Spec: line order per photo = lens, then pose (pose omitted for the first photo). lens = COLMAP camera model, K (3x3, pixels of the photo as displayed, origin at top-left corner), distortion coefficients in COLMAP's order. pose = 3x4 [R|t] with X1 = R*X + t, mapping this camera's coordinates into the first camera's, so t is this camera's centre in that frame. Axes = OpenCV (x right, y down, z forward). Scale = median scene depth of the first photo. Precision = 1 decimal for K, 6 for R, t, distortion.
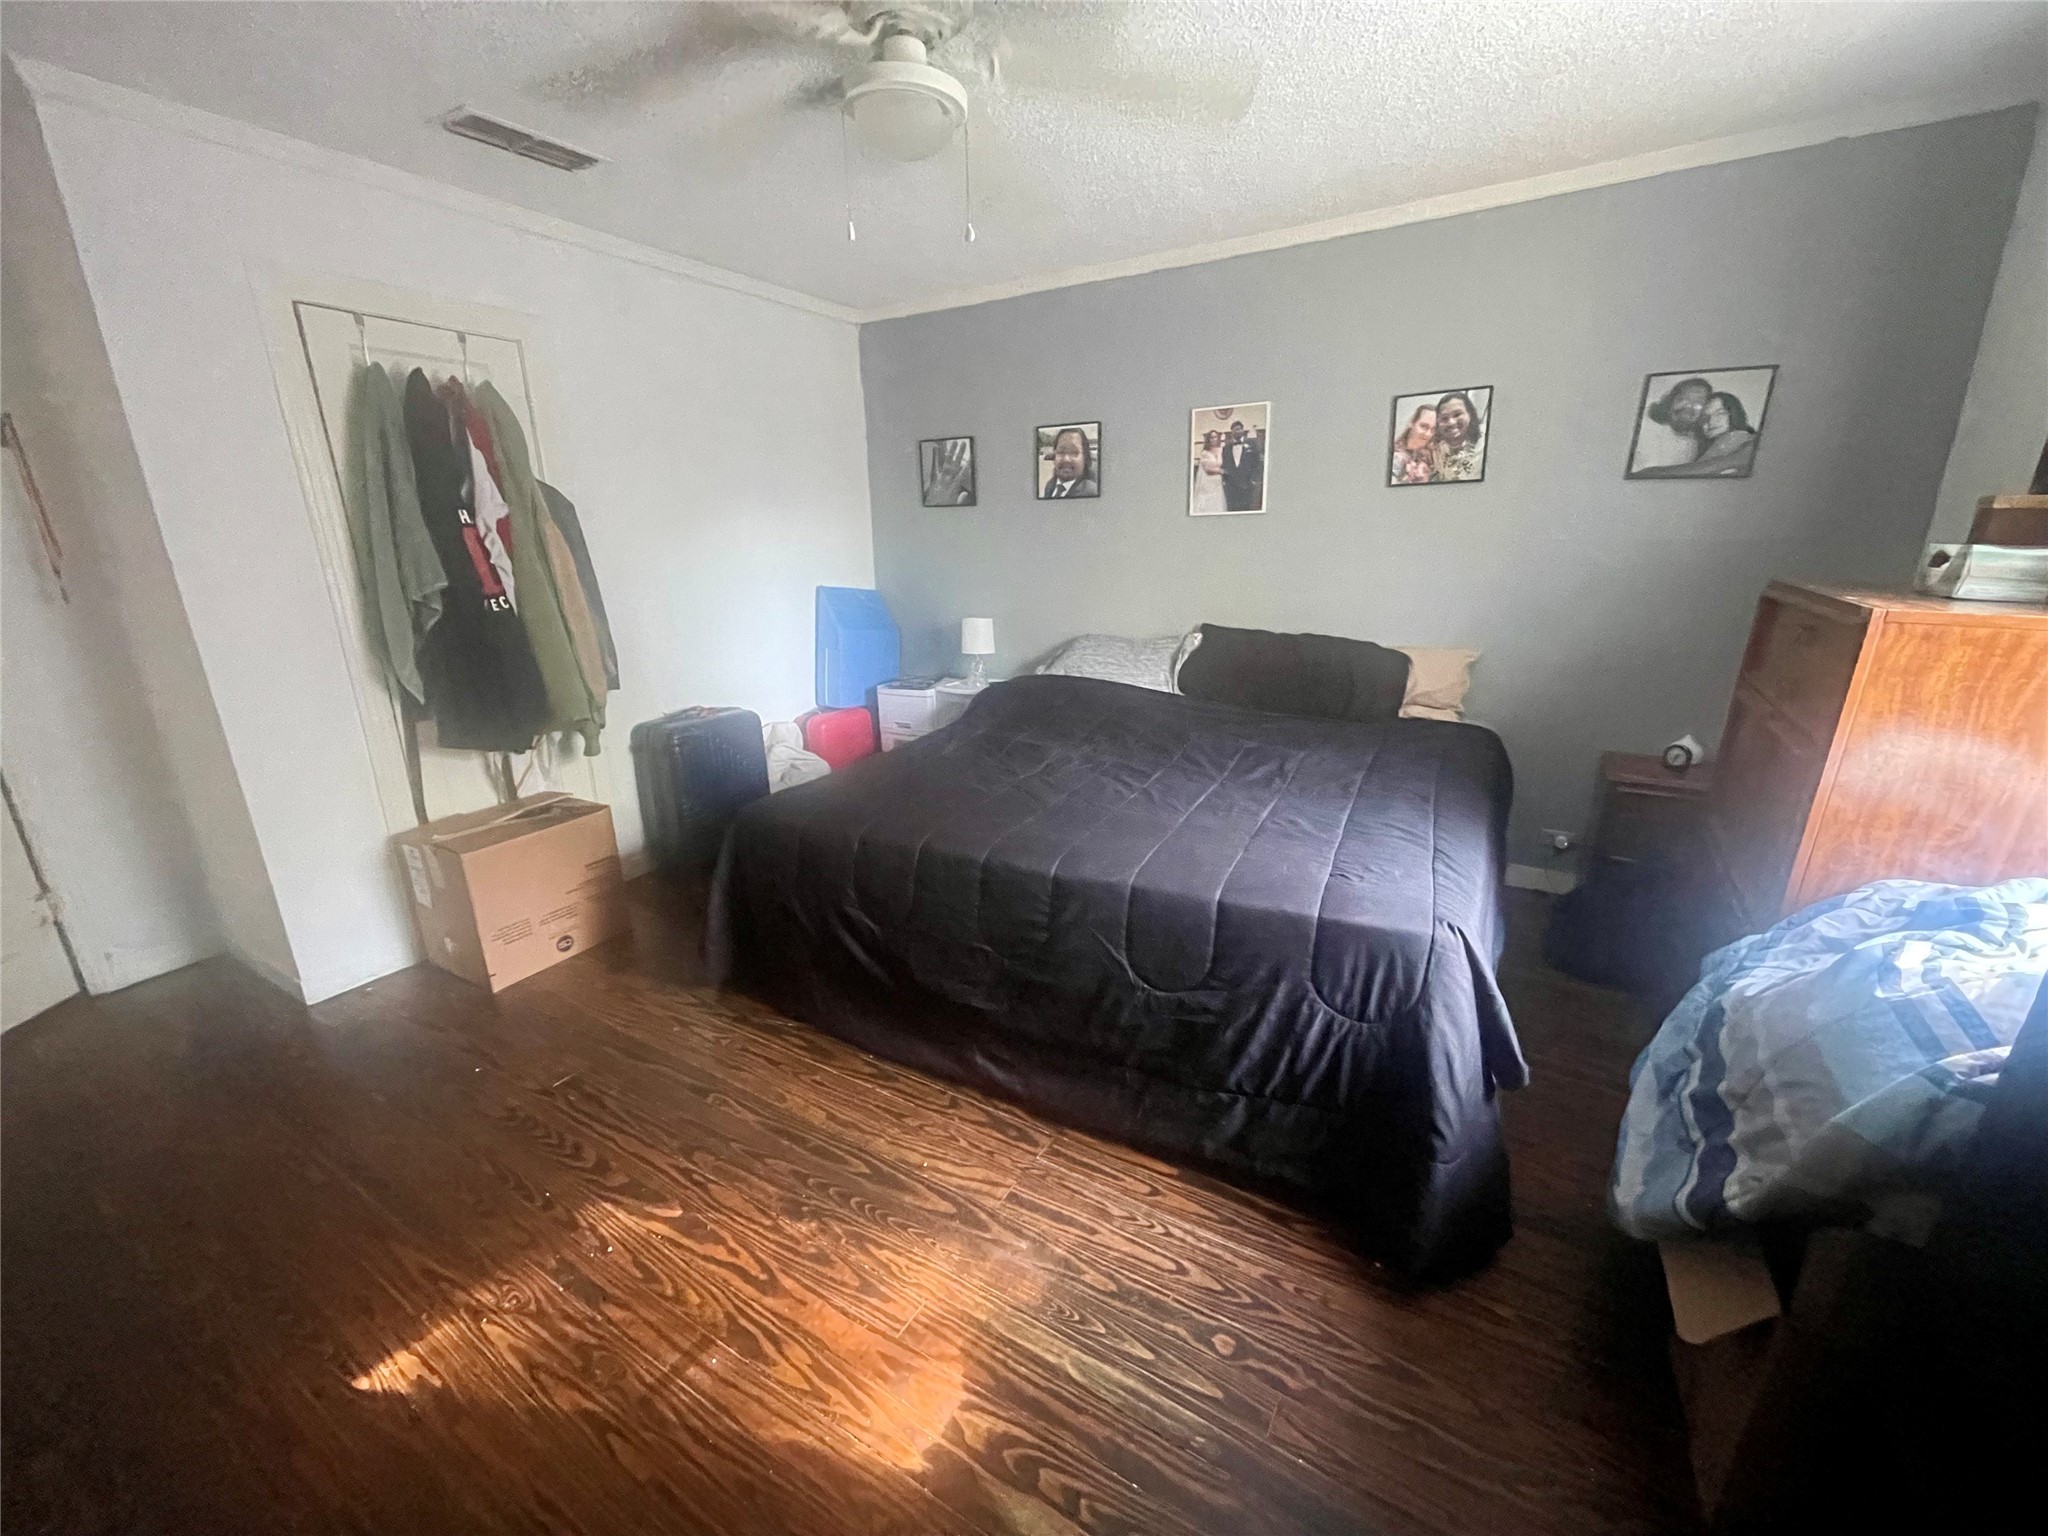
lens RADIAL K [[823.2, 0, 1013.9], [0, 823.2, 774.3], [0, 0, 1]] dist [-0.000089, -0.000081]
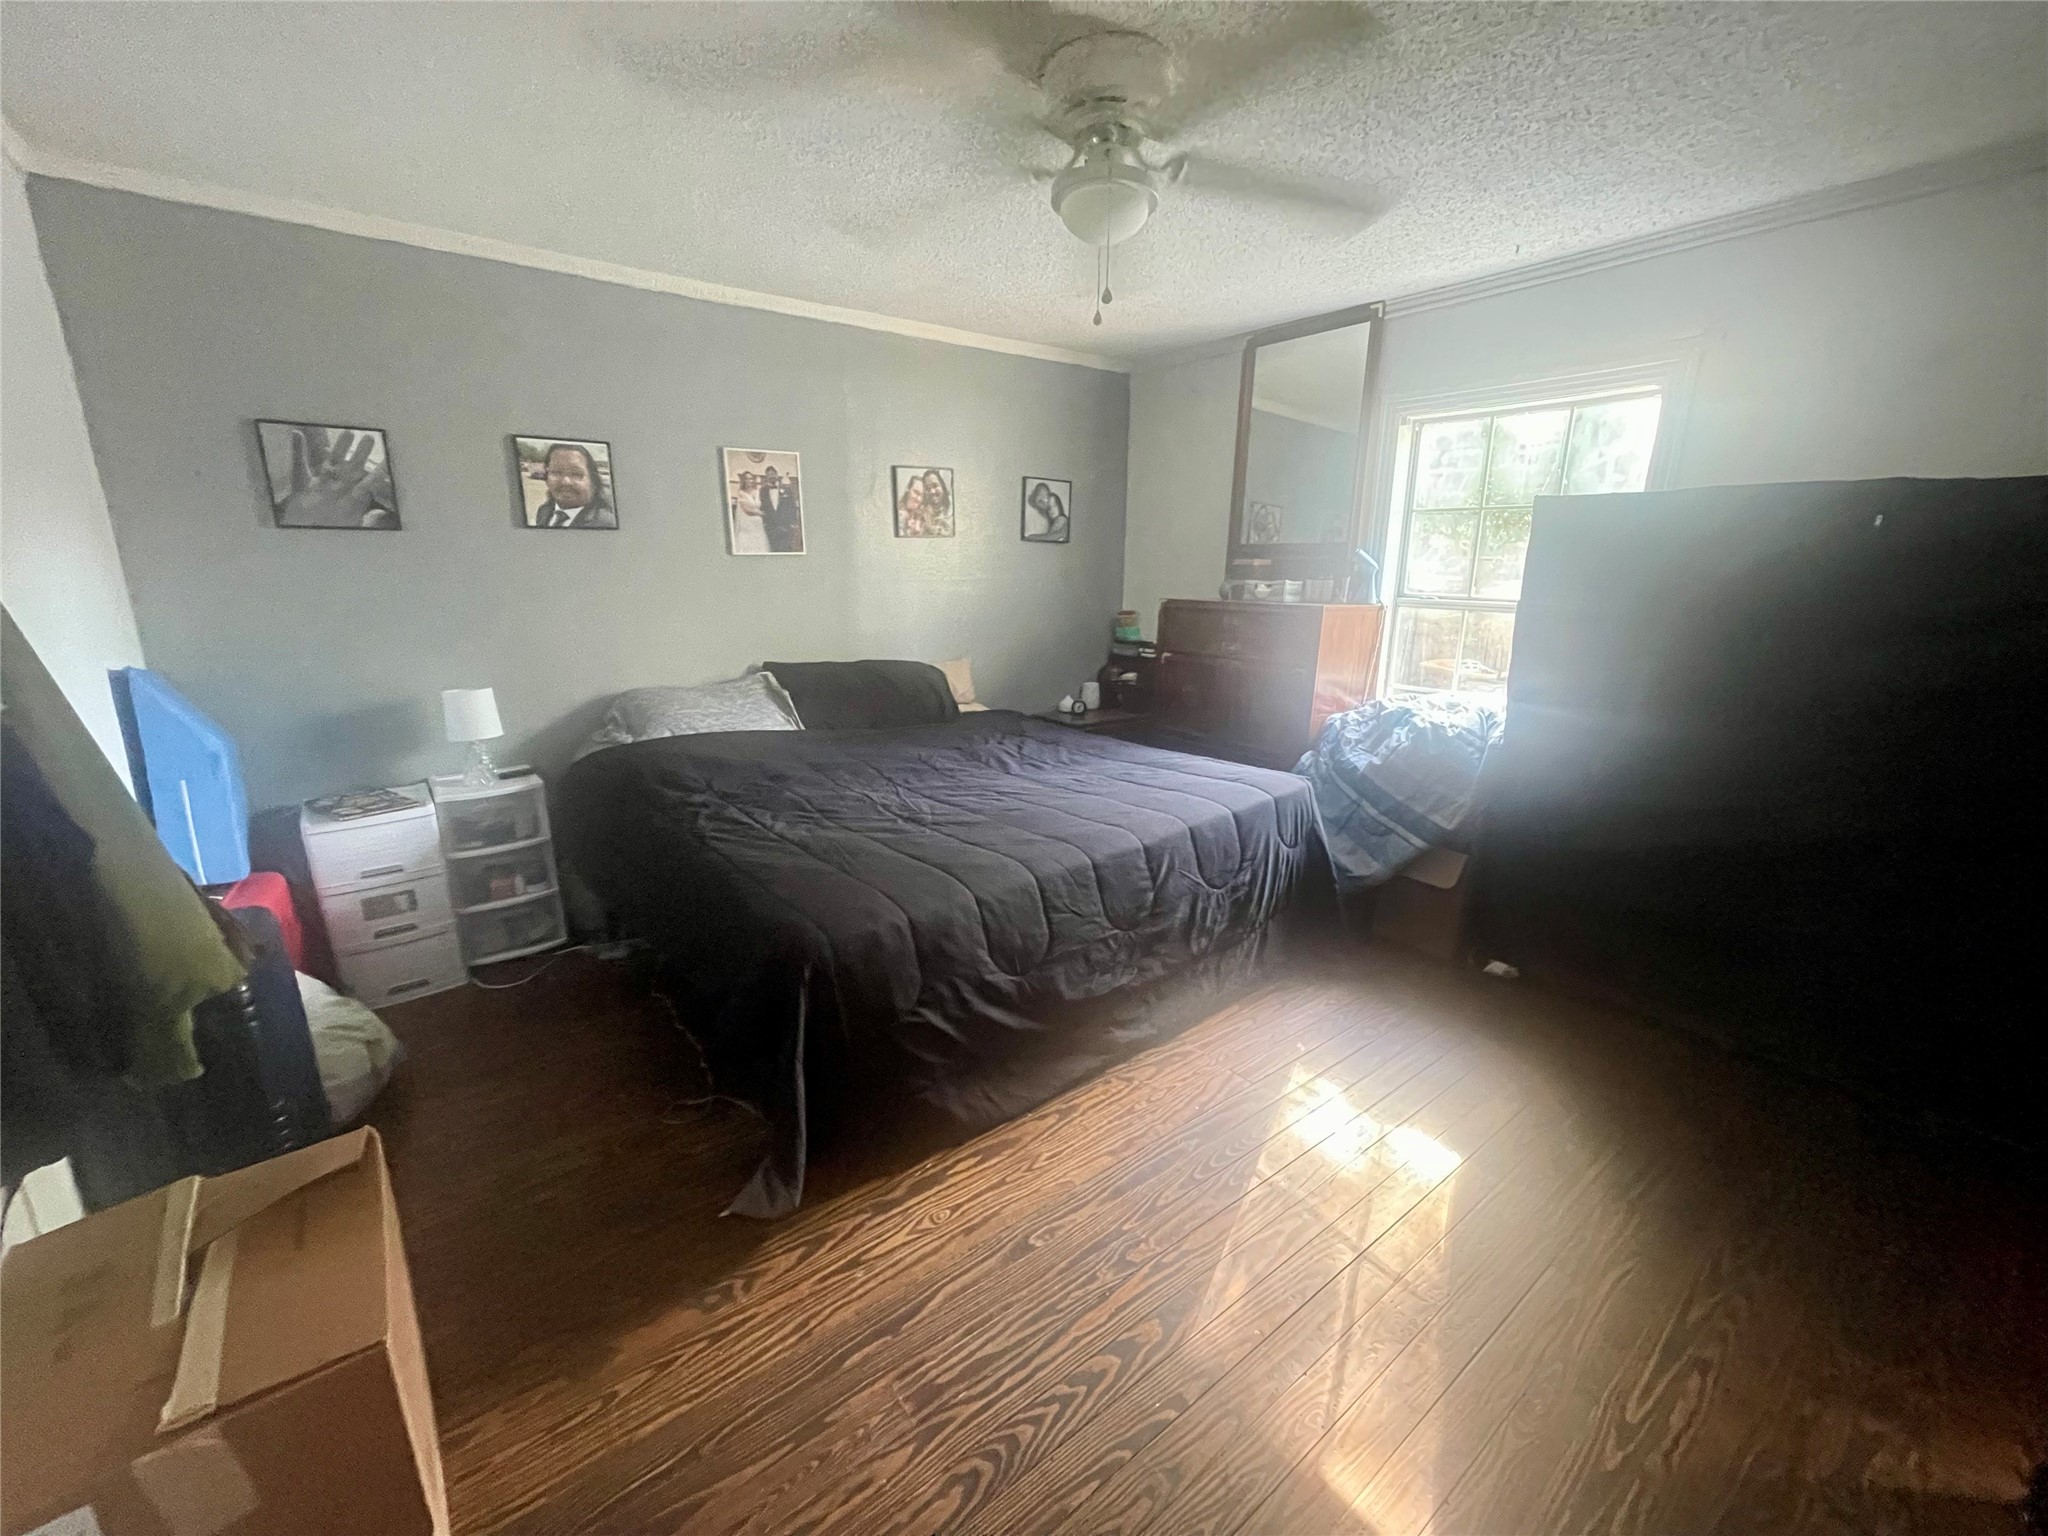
lens RADIAL K [[823.2, 0, 1020.6], [0, 823.2, 774.5], [0, 0, 1]] dist [-0.000089, -0.000081]
pose [[0.368273, -0.213421, 0.904890, -0.623993], [0.259646, 0.958179, 0.120319, -0.097448], [-0.892726, 0.190641, 0.408285, 0.360791]]
